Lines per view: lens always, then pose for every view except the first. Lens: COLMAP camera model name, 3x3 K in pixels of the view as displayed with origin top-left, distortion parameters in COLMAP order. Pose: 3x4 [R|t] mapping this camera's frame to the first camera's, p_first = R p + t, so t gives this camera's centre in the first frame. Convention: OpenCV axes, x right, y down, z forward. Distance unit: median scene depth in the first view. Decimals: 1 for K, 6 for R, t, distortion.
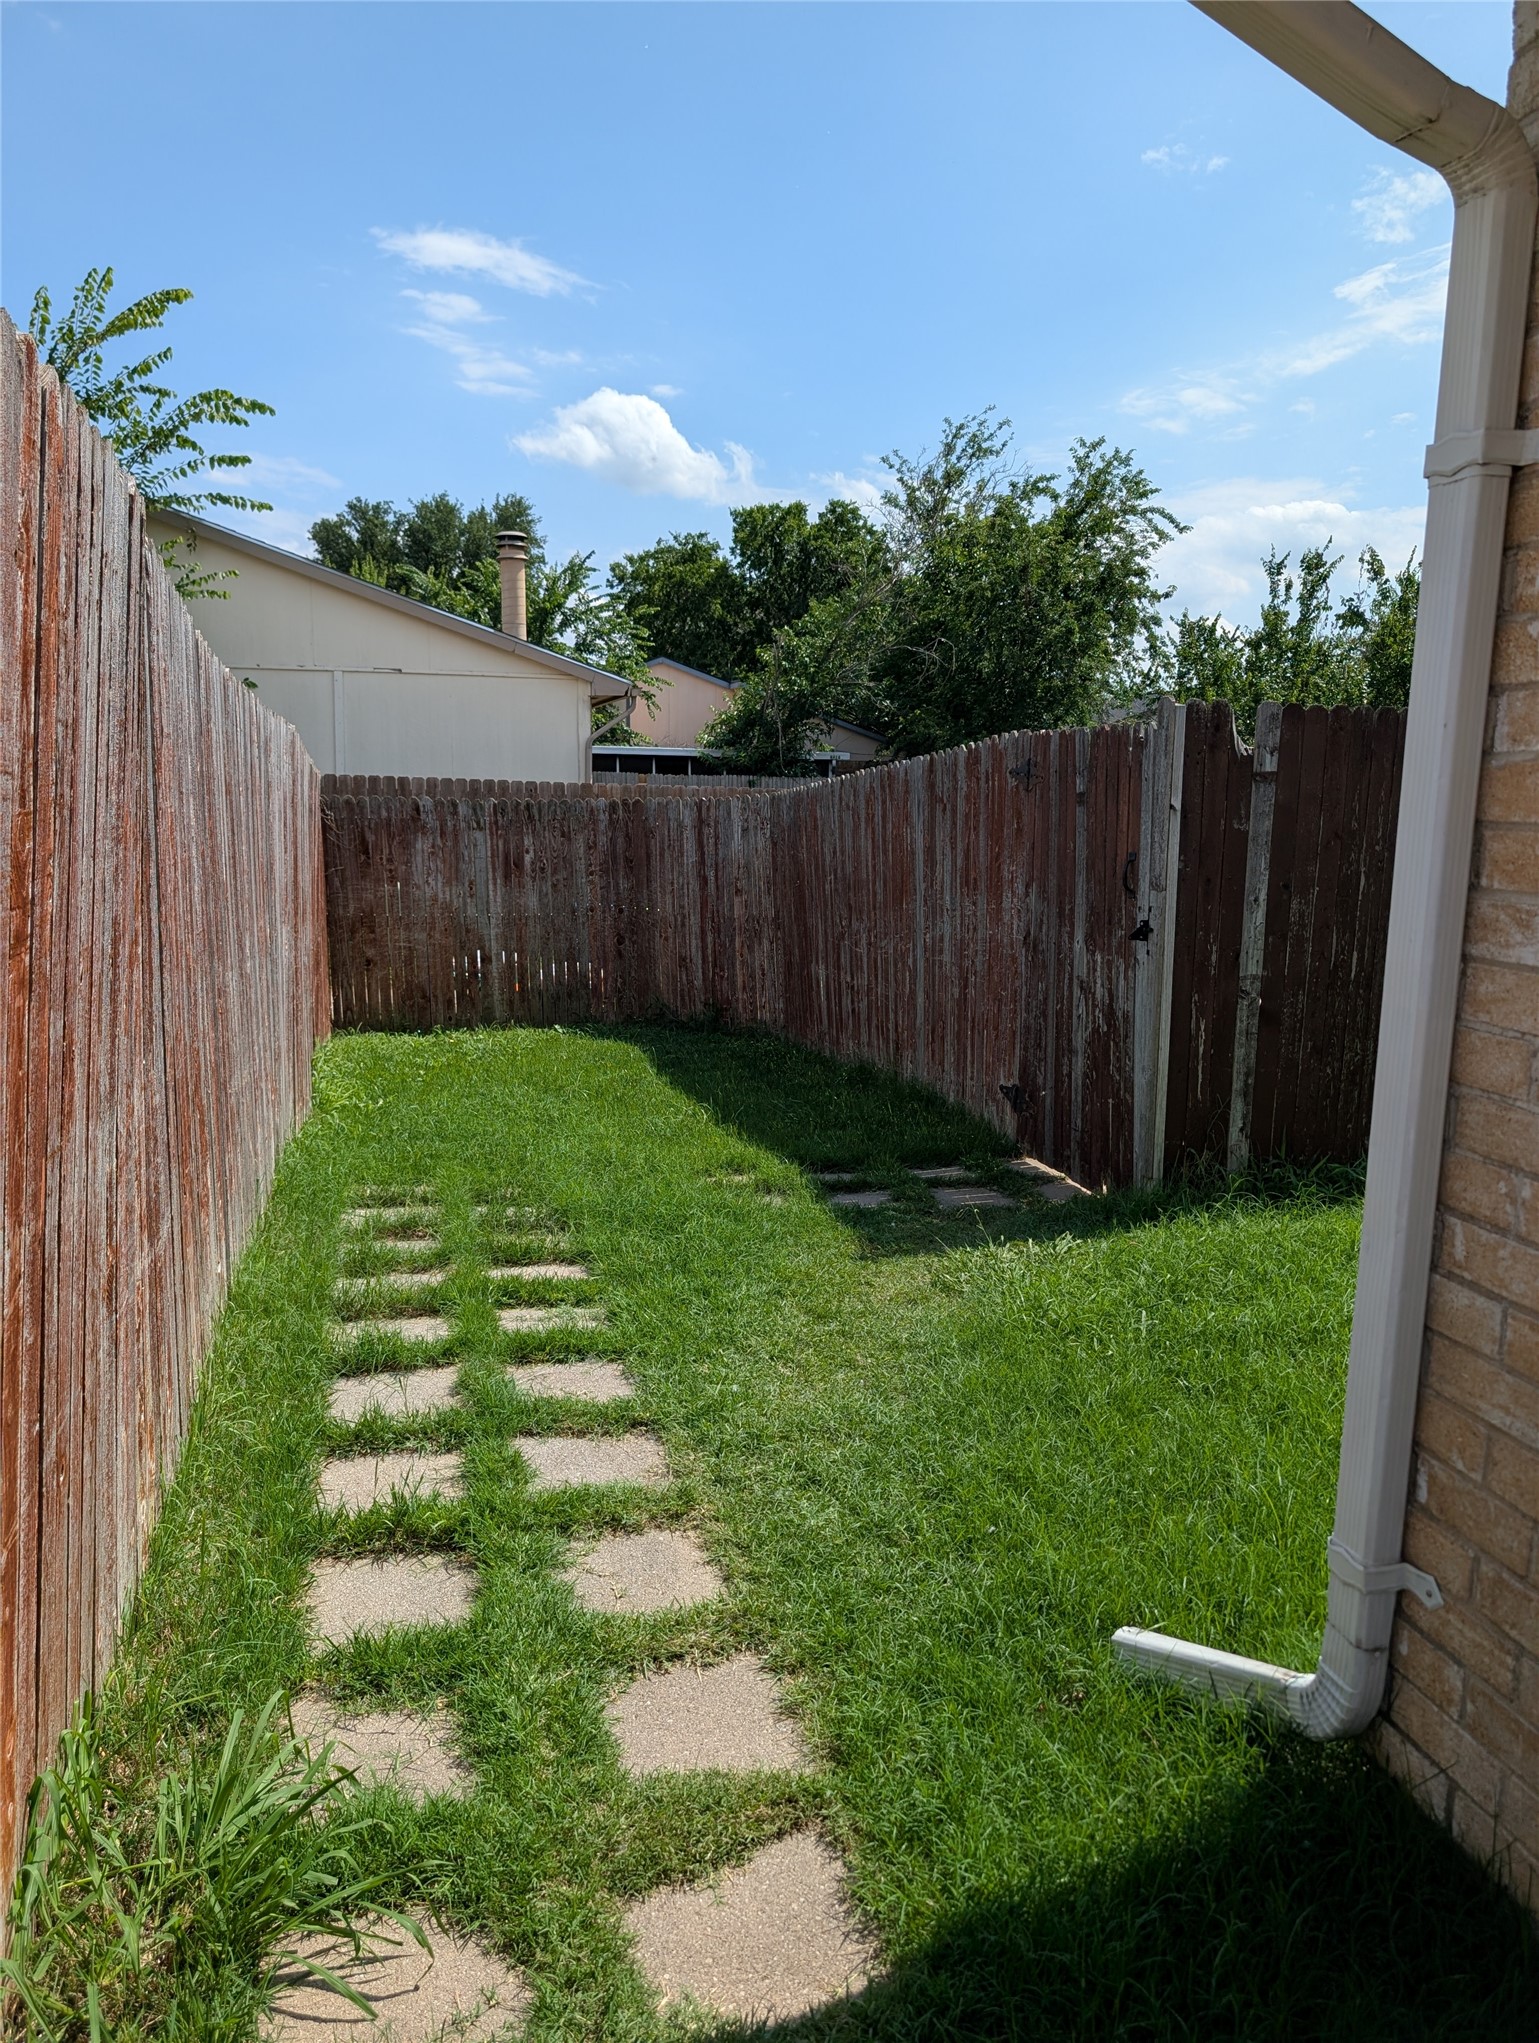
lens RADIAL K [[1475.7, 0, 774.8], [0, 1475.7, 1030.7], [0, 0, 1]] dist [0.006192, 0.005815]
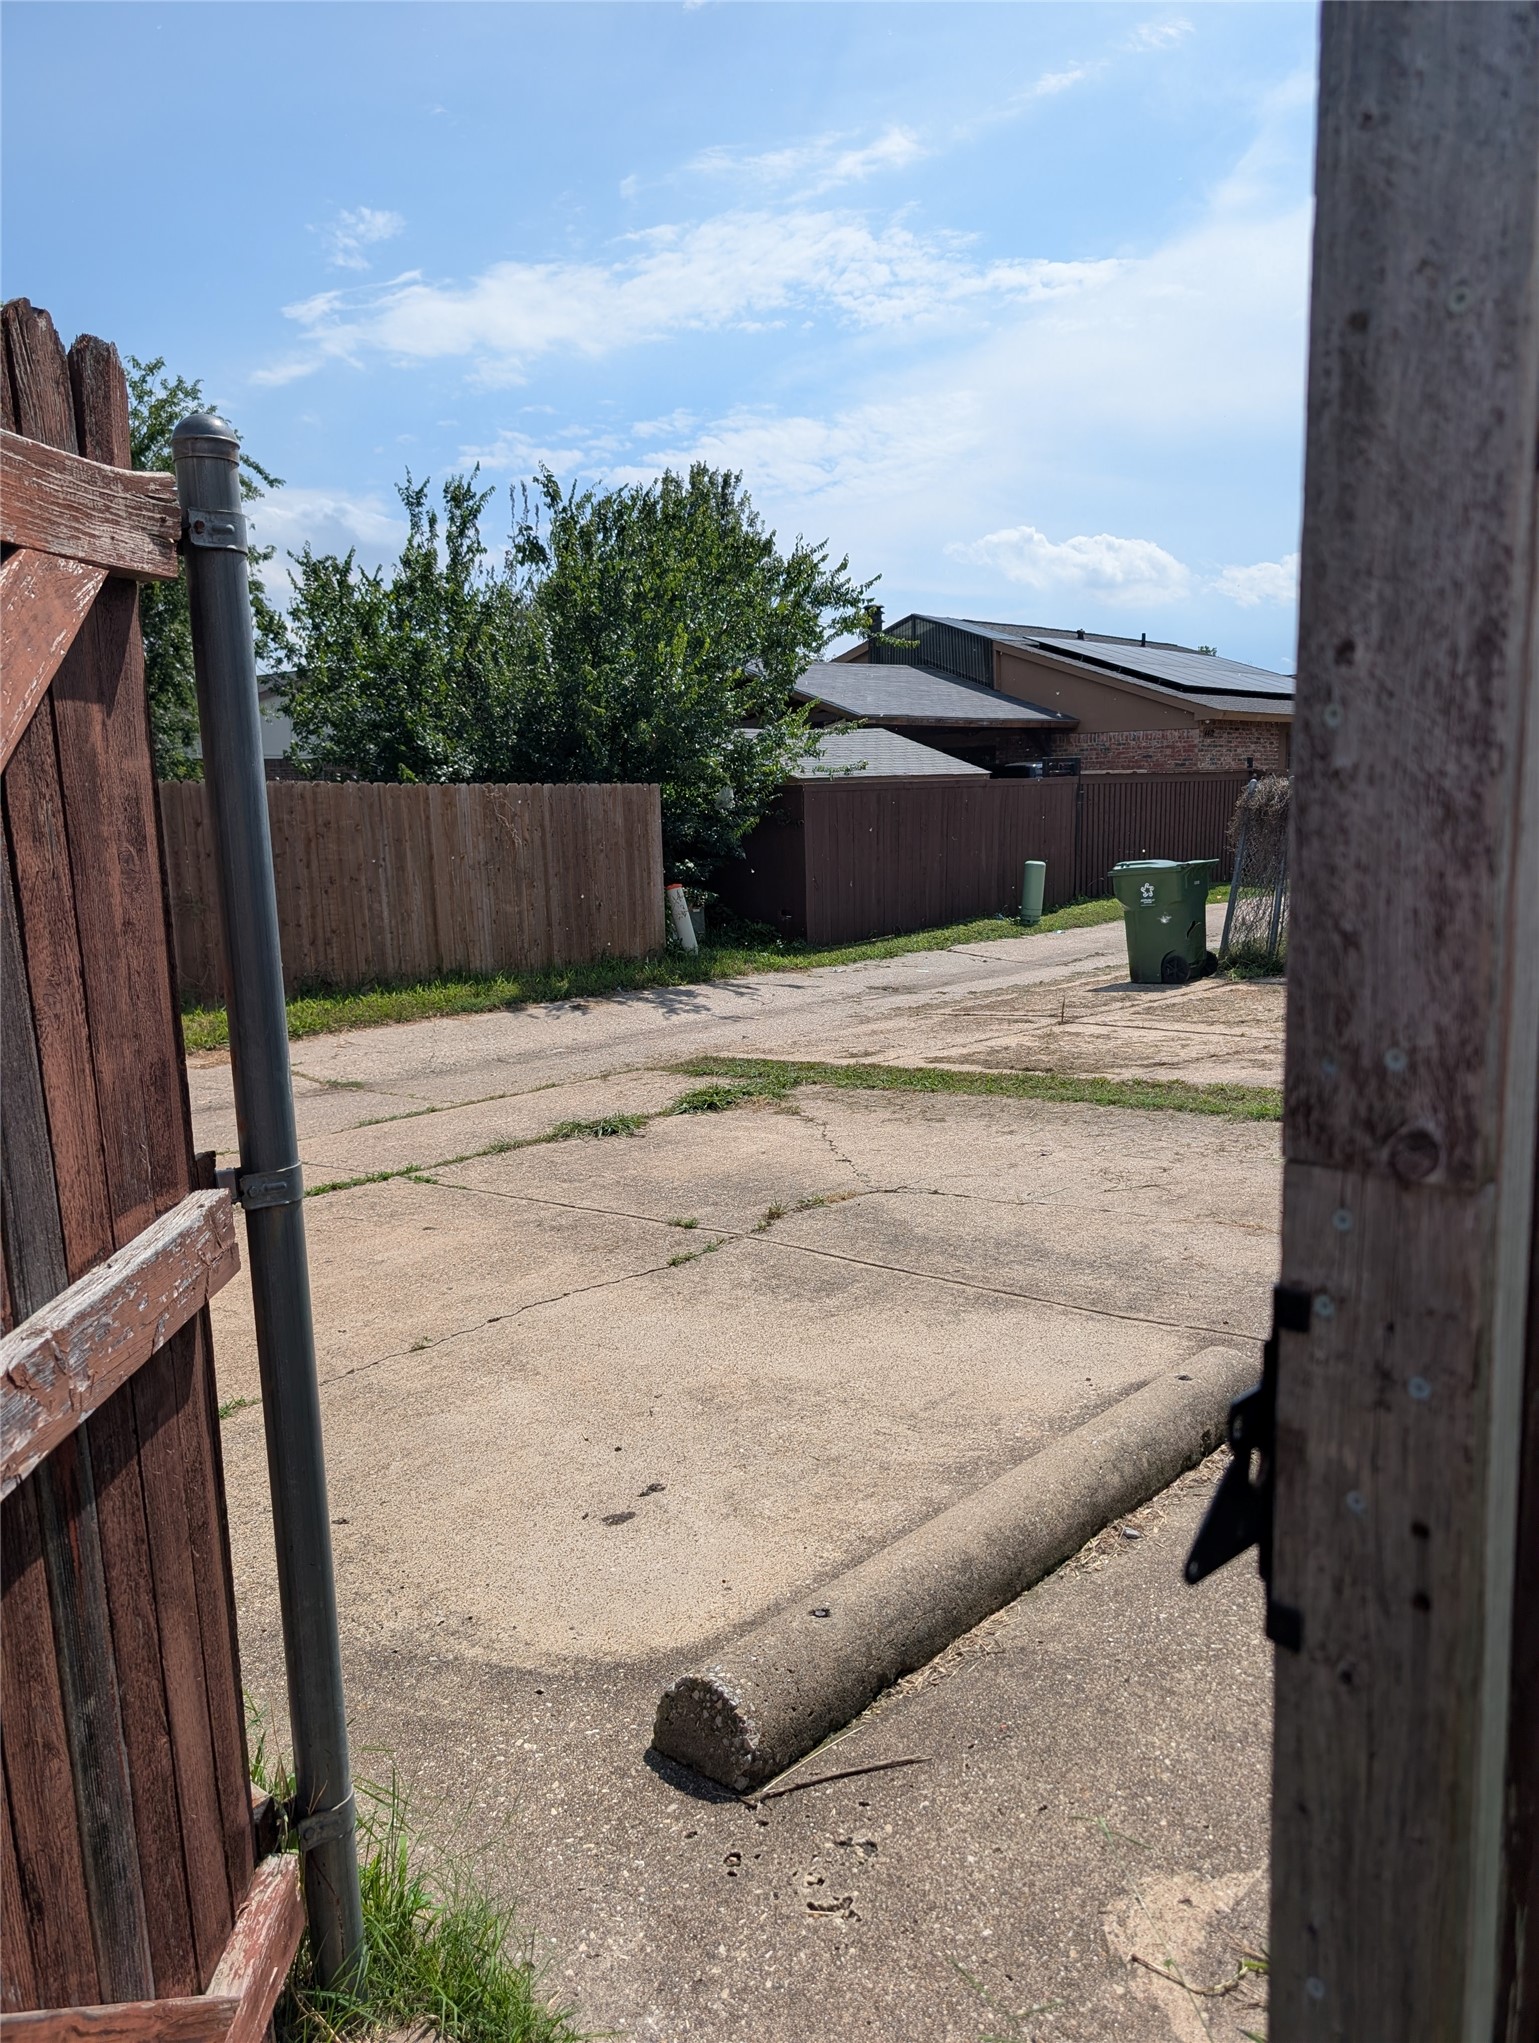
lens RADIAL K [[1475.7, 0, 774.8], [0, 1475.7, 1030.7], [0, 0, 1]] dist [0.006192, 0.005815]
pose [[0.836214, -0.112575, 0.536725, 0.039090], [0.113054, 0.993068, 0.032152, -0.028890], [-0.536624, 0.033793, 0.843144, 0.227393]]
